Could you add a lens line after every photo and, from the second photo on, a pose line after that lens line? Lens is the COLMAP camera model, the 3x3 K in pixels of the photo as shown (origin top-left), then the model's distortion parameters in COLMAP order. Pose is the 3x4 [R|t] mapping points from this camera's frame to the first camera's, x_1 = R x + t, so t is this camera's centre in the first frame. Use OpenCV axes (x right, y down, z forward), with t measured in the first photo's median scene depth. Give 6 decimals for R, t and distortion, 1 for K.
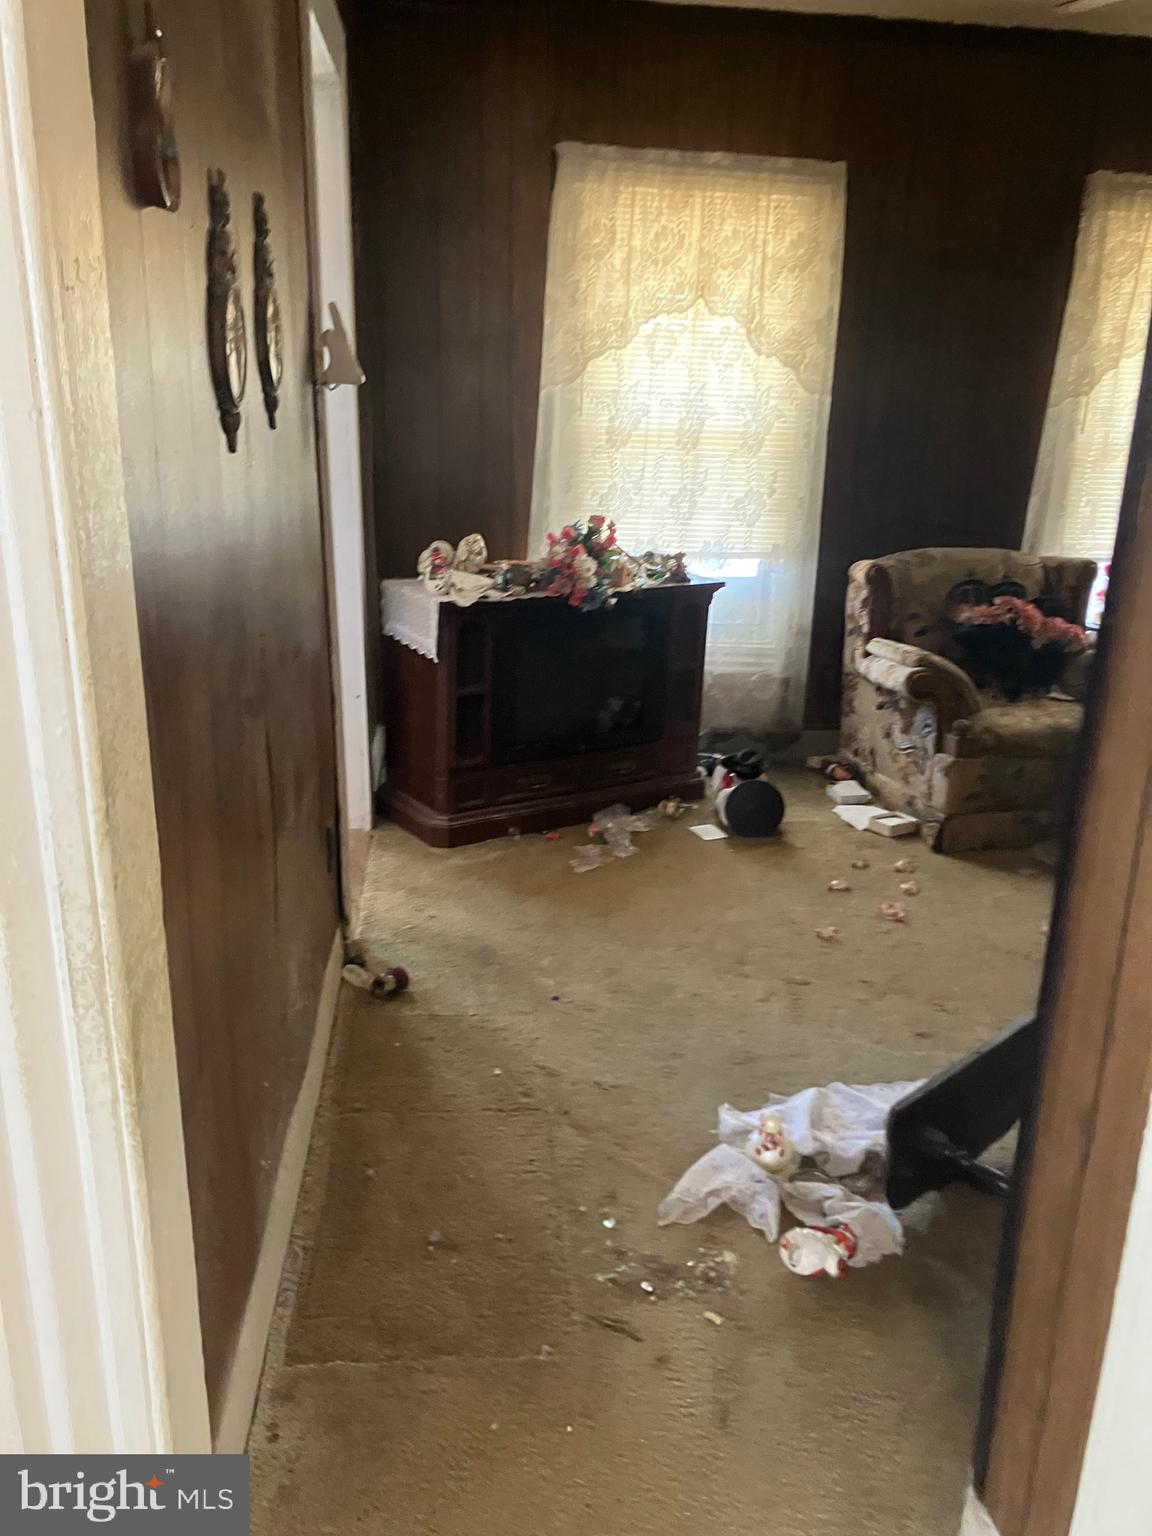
lens RADIAL K [[1272.4, 0, 588.3], [0, 1272.4, 772.2], [0, 0, 1]] dist [0.033448, 0.001722]
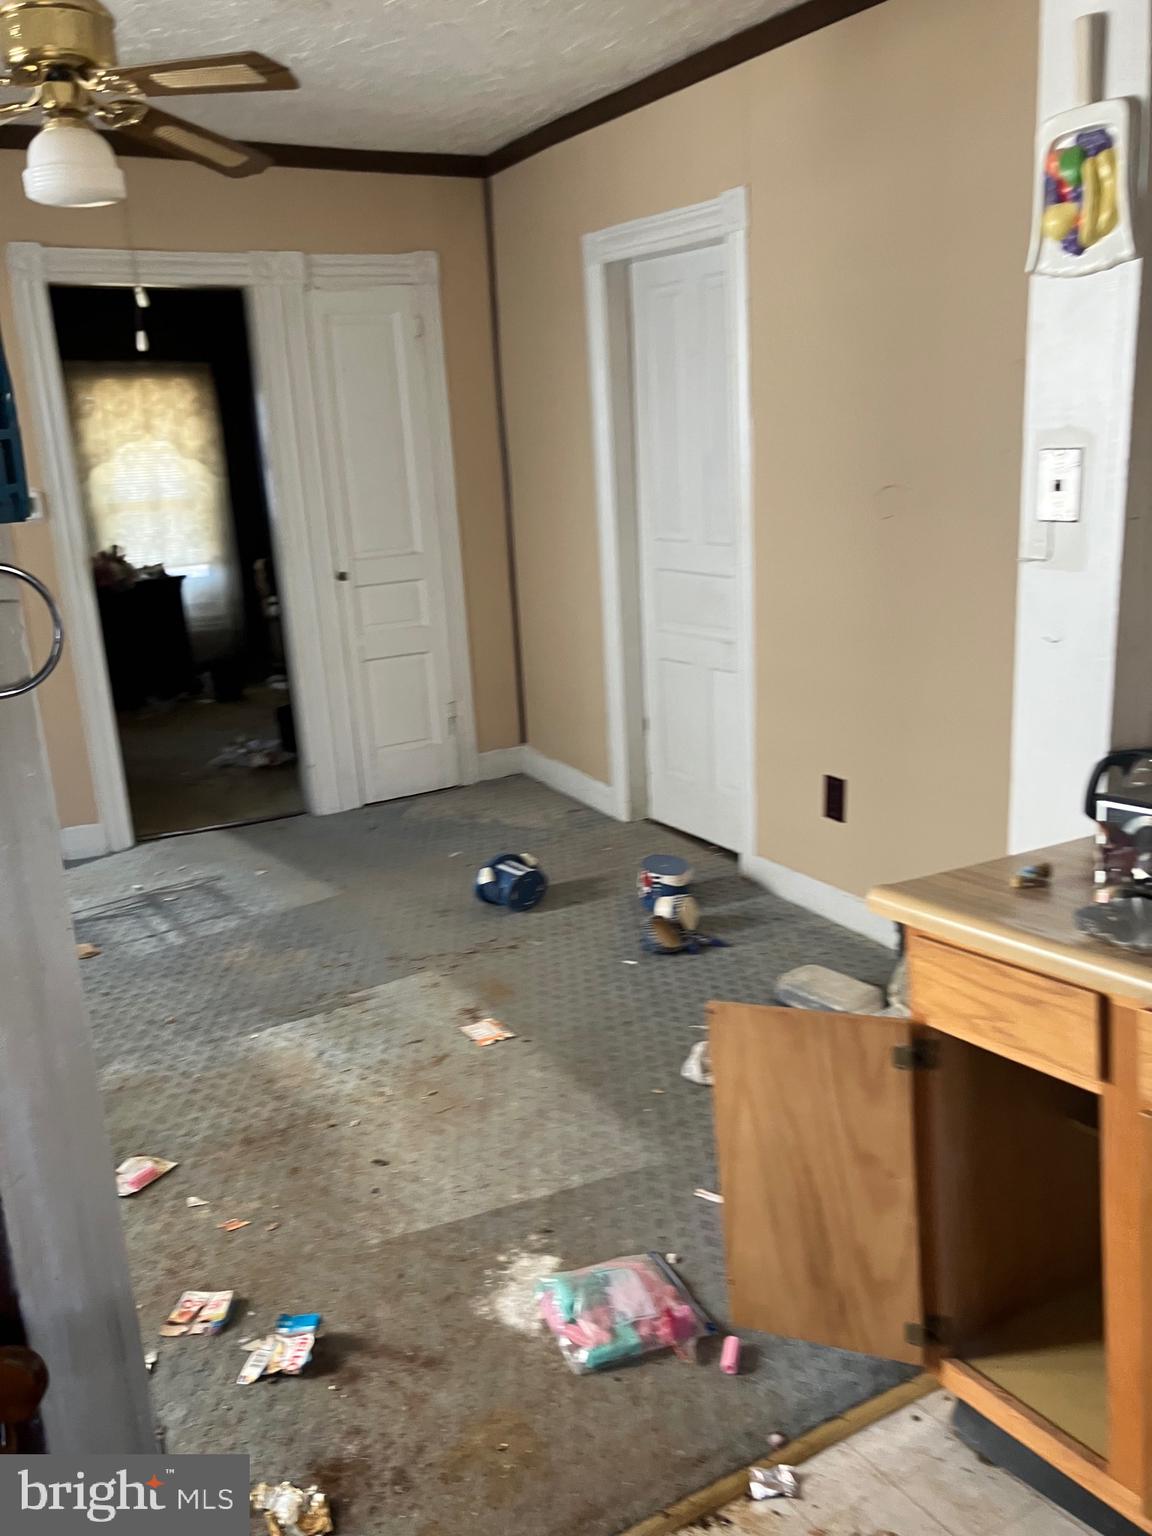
lens RADIAL K [[1272.4, 0, 588.3], [0, 1272.4, 772.2], [0, 0, 1]] dist [0.033448, 0.001722]
pose [[0.912666, -0.176235, 0.368758, -0.104005], [0.203031, 0.978553, -0.034832, 0.322211], [-0.354710, 0.106659, 0.928873, -0.945478]]
